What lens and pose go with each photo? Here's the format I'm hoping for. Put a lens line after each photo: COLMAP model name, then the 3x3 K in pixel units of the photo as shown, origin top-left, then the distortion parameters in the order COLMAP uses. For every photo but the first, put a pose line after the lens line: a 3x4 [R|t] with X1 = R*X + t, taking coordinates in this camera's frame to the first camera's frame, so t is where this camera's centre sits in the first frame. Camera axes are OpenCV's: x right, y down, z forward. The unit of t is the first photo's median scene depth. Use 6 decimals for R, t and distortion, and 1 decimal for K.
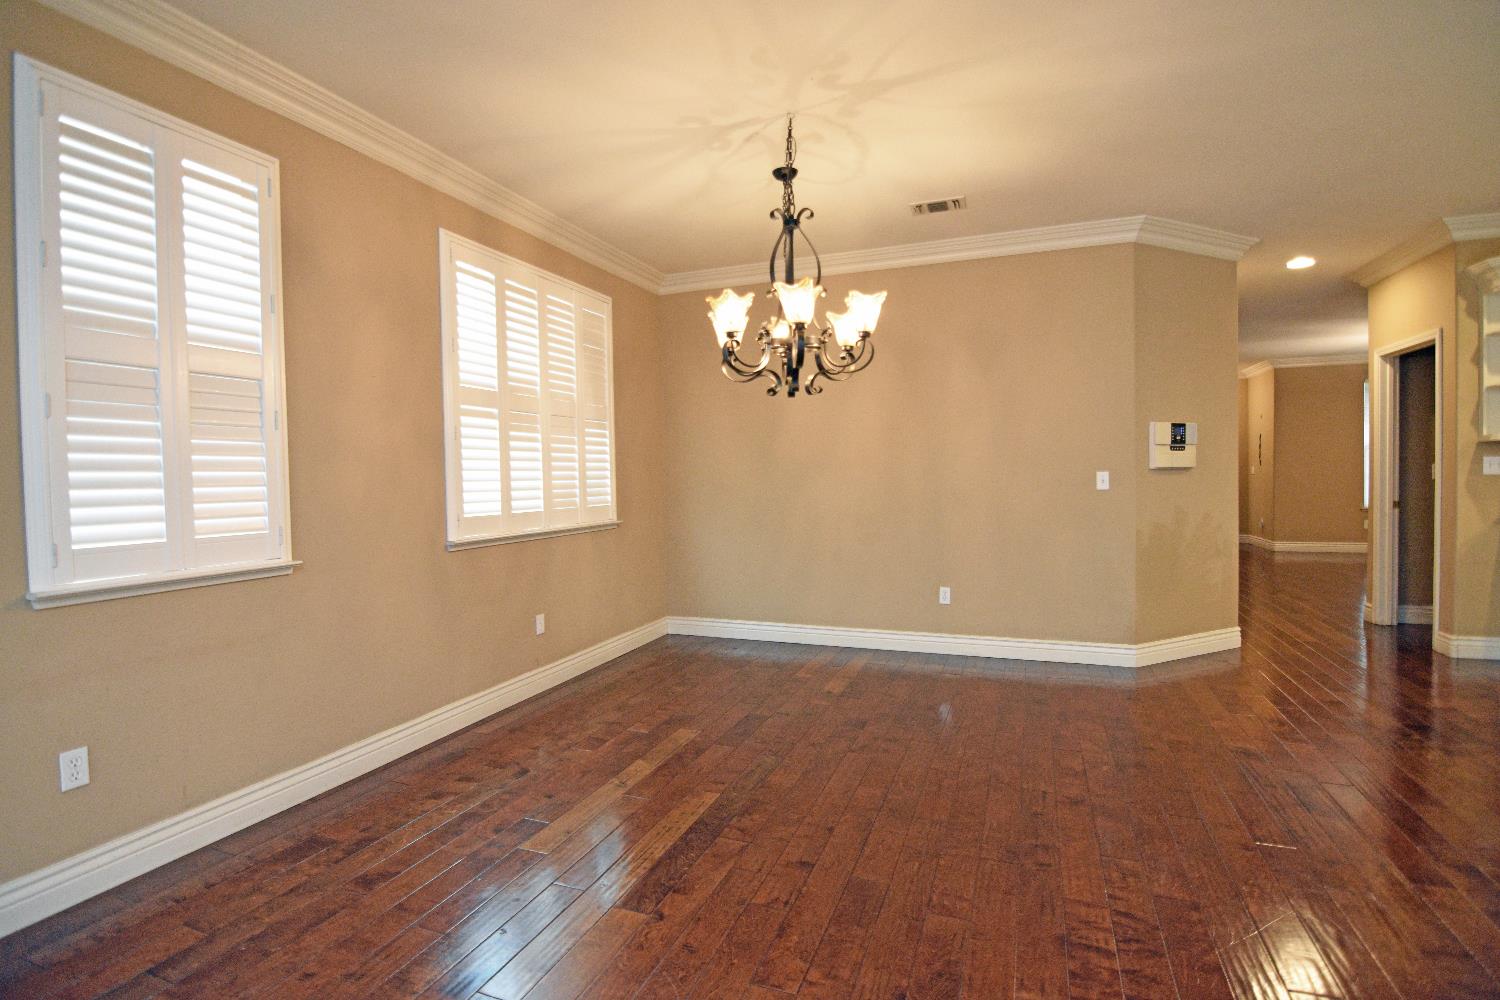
lens RADIAL K [[729.4, 0, 750.0], [0, 729.4, 500.0], [0, 0, 1]] dist [-0.000416, -0.014737]
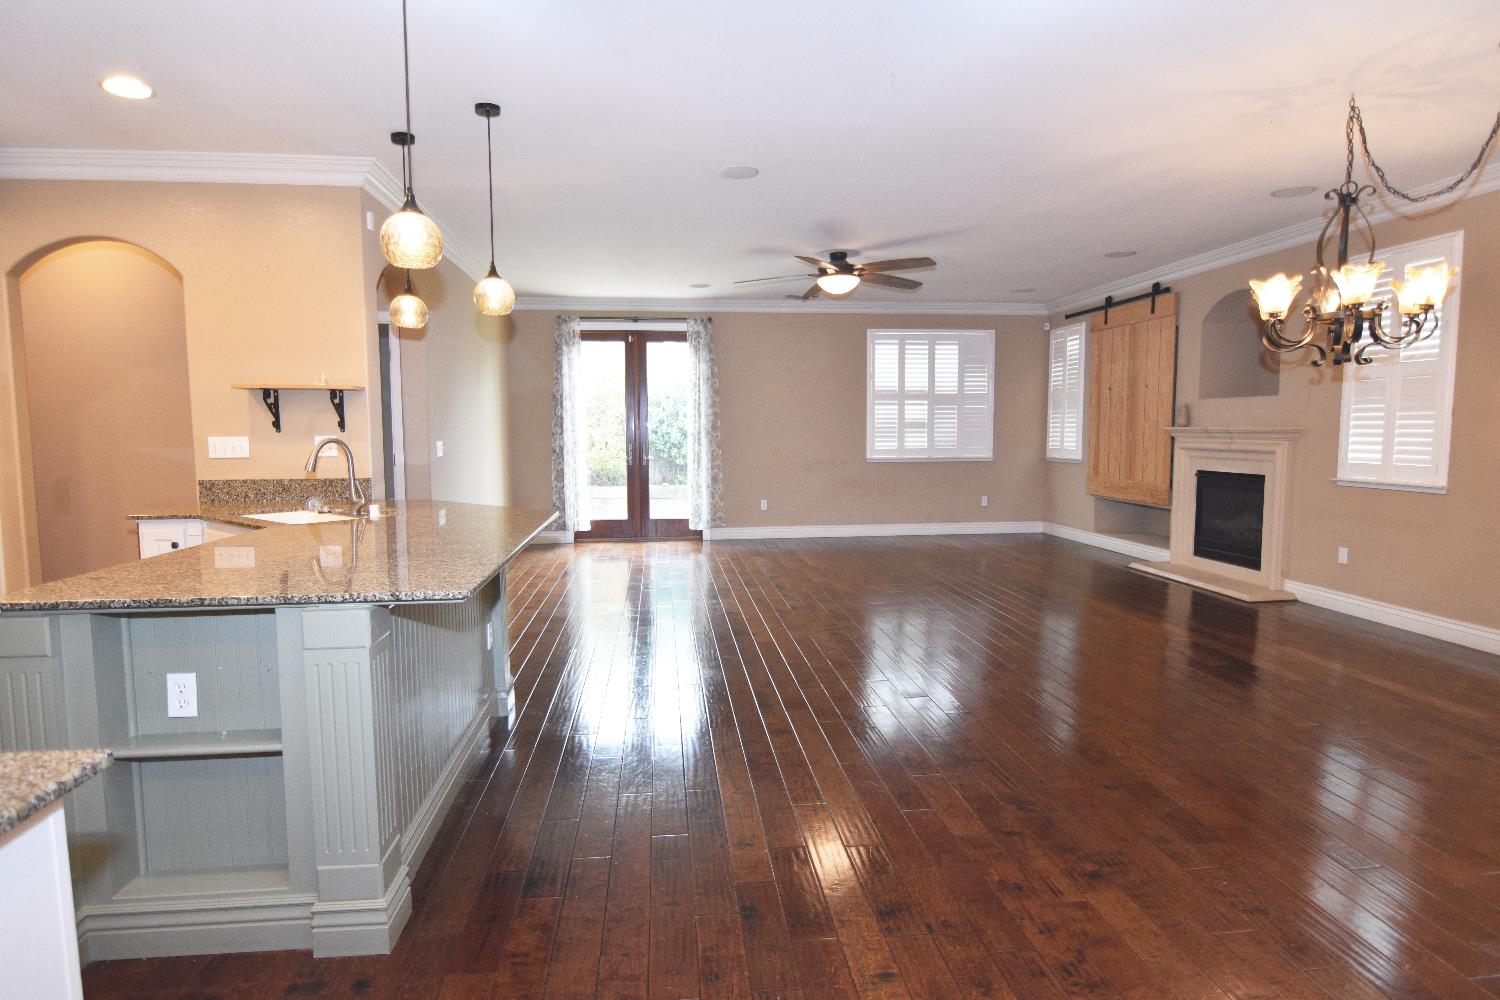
lens RADIAL K [[822.8, 0, 750.0], [0, 822.8, 500.0], [0, 0, 1]] dist [-0.000810, -0.000748]
pose [[-0.881354, 0.061782, -0.468399, 1.181002], [0.002744, 0.992066, 0.125690, -0.087576], [0.472448, 0.109492, -0.874531, 1.415321]]
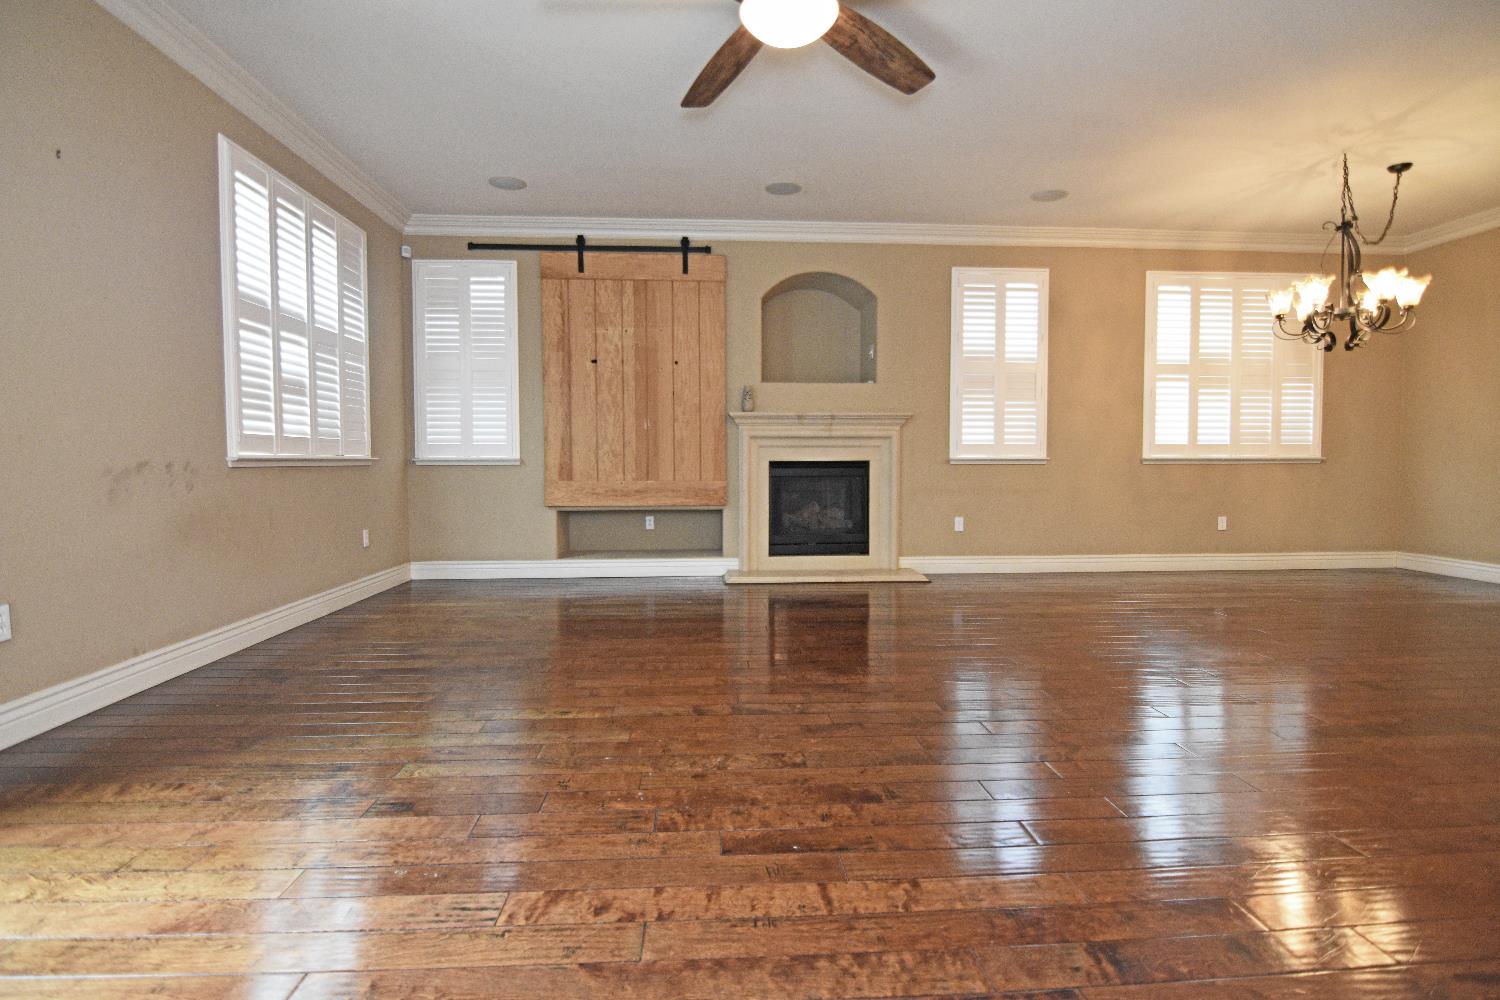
lens RADIAL K [[779.7, 0, 750.0], [0, 779.7, 500.0], [0, 0, 1]] dist [-0.000820, -0.000693]
pose [[0.429433, 0.056322, -0.901341, 0.808998], [-0.034569, 0.998347, 0.045913, 0.101459], [0.902437, 0.011442, 0.430670, -0.580278]]
